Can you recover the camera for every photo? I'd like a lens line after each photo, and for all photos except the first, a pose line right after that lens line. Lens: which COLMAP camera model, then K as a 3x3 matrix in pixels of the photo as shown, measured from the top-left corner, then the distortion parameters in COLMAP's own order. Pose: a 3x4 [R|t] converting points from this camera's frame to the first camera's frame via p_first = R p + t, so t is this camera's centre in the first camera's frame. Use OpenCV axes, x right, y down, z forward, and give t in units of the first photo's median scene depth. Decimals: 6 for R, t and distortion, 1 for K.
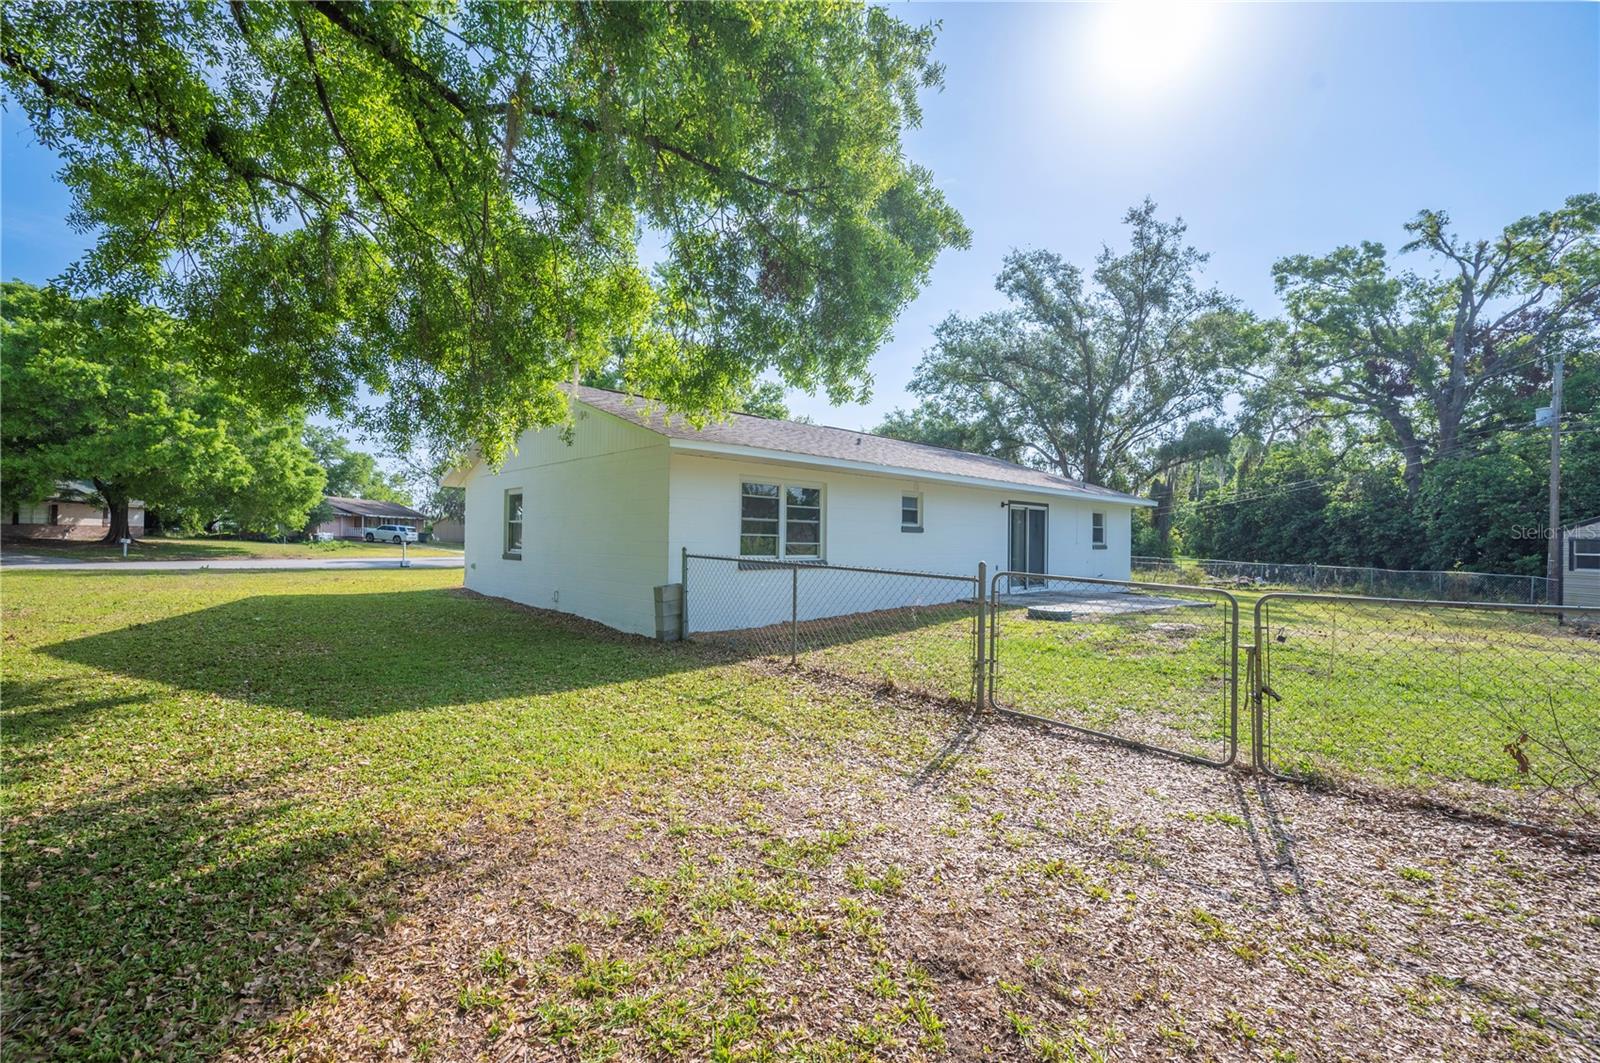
lens RADIAL K [[663.0, 0, 797.1], [0, 663.0, 545.3], [0, 0, 1]] dist [-0.000622, 0.000011]
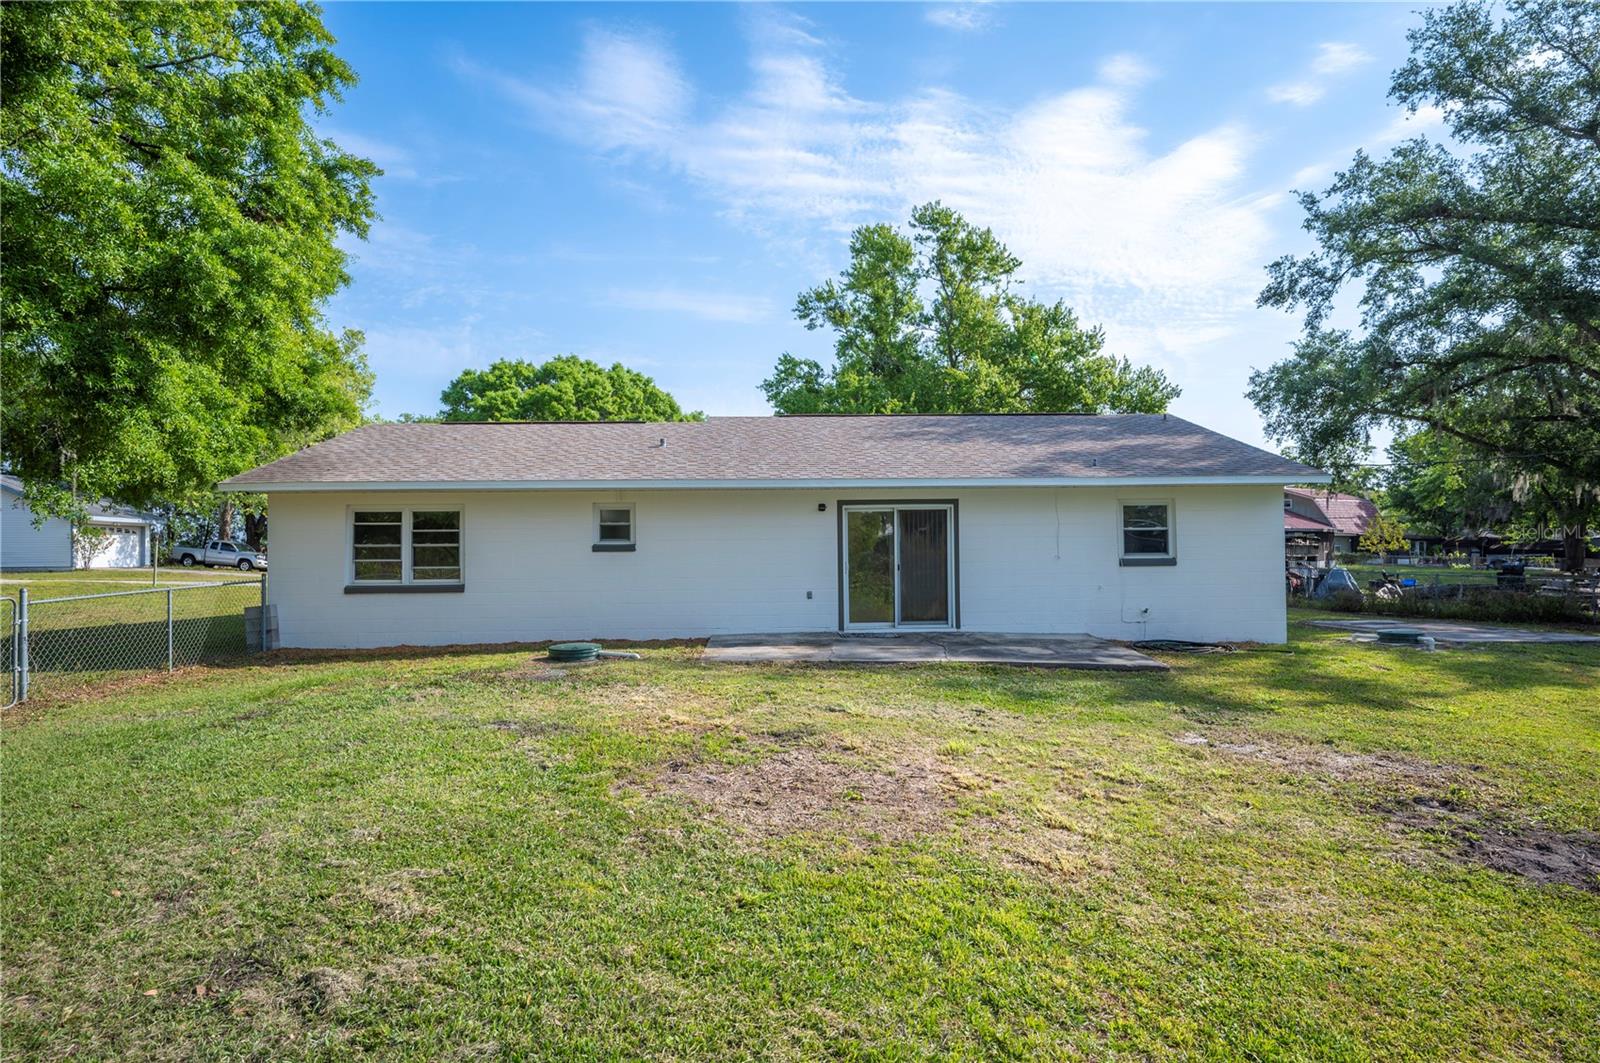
lens RADIAL K [[846.1, 0, 813.0], [0, 846.1, 538.8], [0, 0, 1]] dist [-0.020156, 0.002074]
pose [[0.736636, -0.024891, -0.675832, 0.410973], [0.012962, 0.999659, -0.022690, -0.003099], [0.676166, 0.007954, 0.736707, 0.145239]]
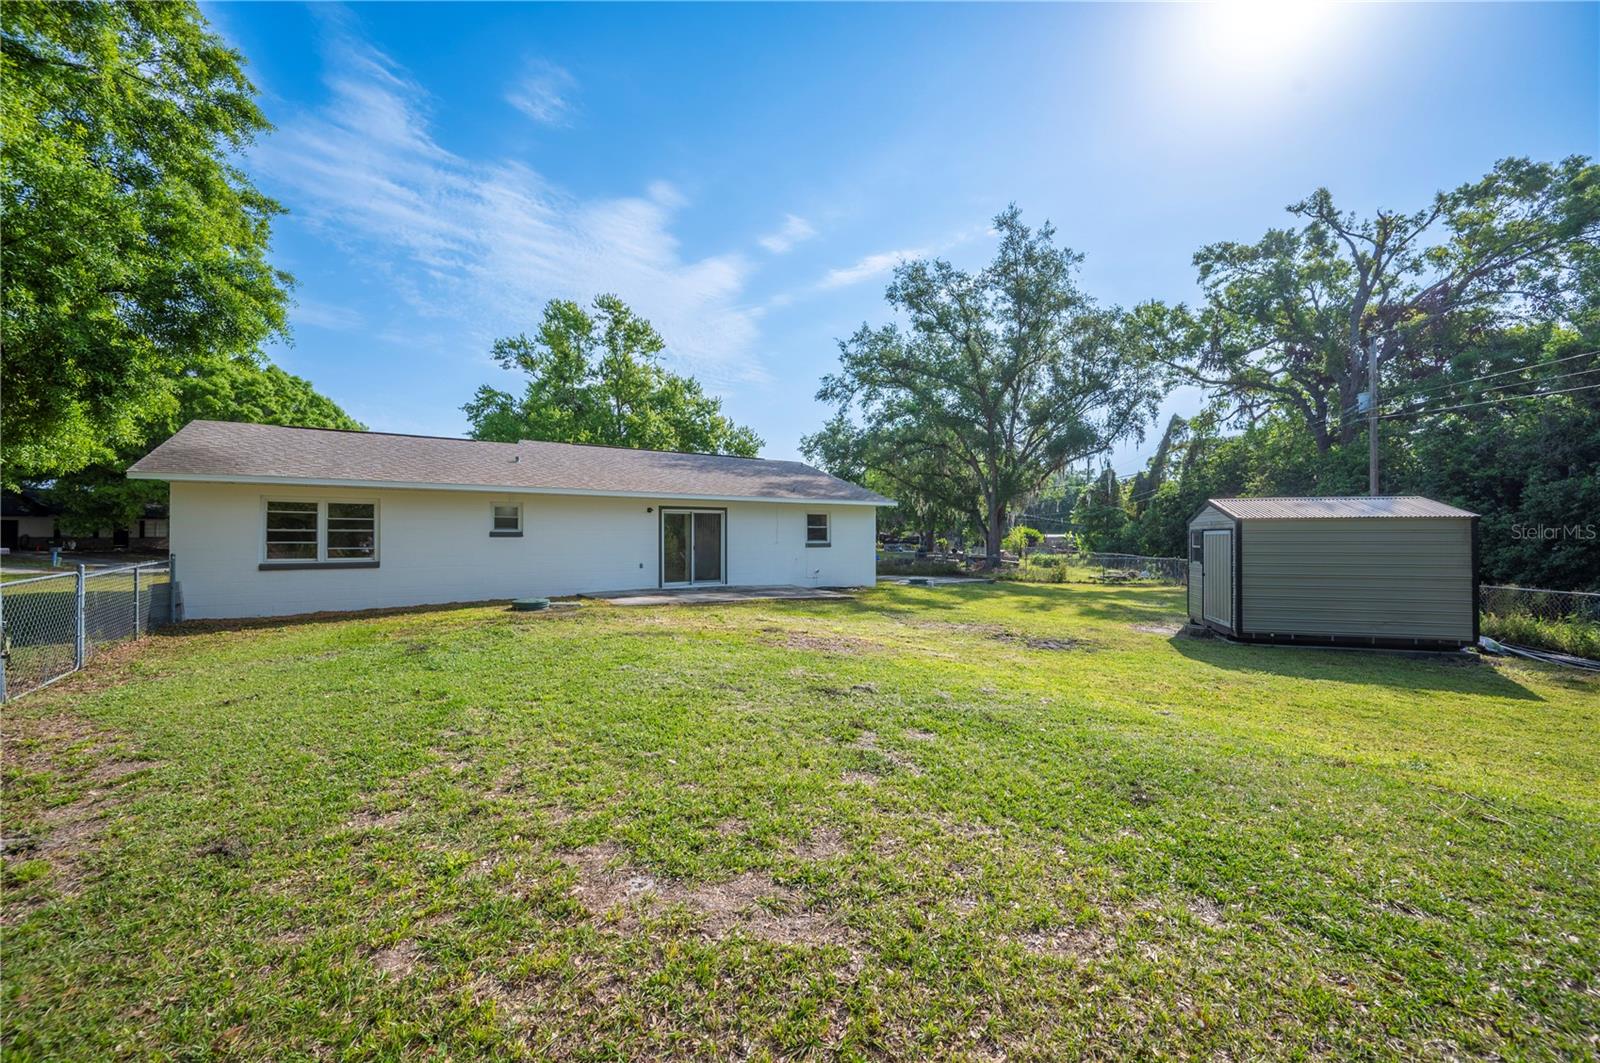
lens RADIAL K [[639.0, 0, 814.9], [0, 639.0, 534.2], [0, 0, 1]] dist [-0.000273, 0.000307]
pose [[0.989230, -0.015859, -0.145507, 0.336252], [0.013612, 0.999772, -0.016422, 0.000785], [0.145734, 0.014264, 0.989221, -0.019565]]
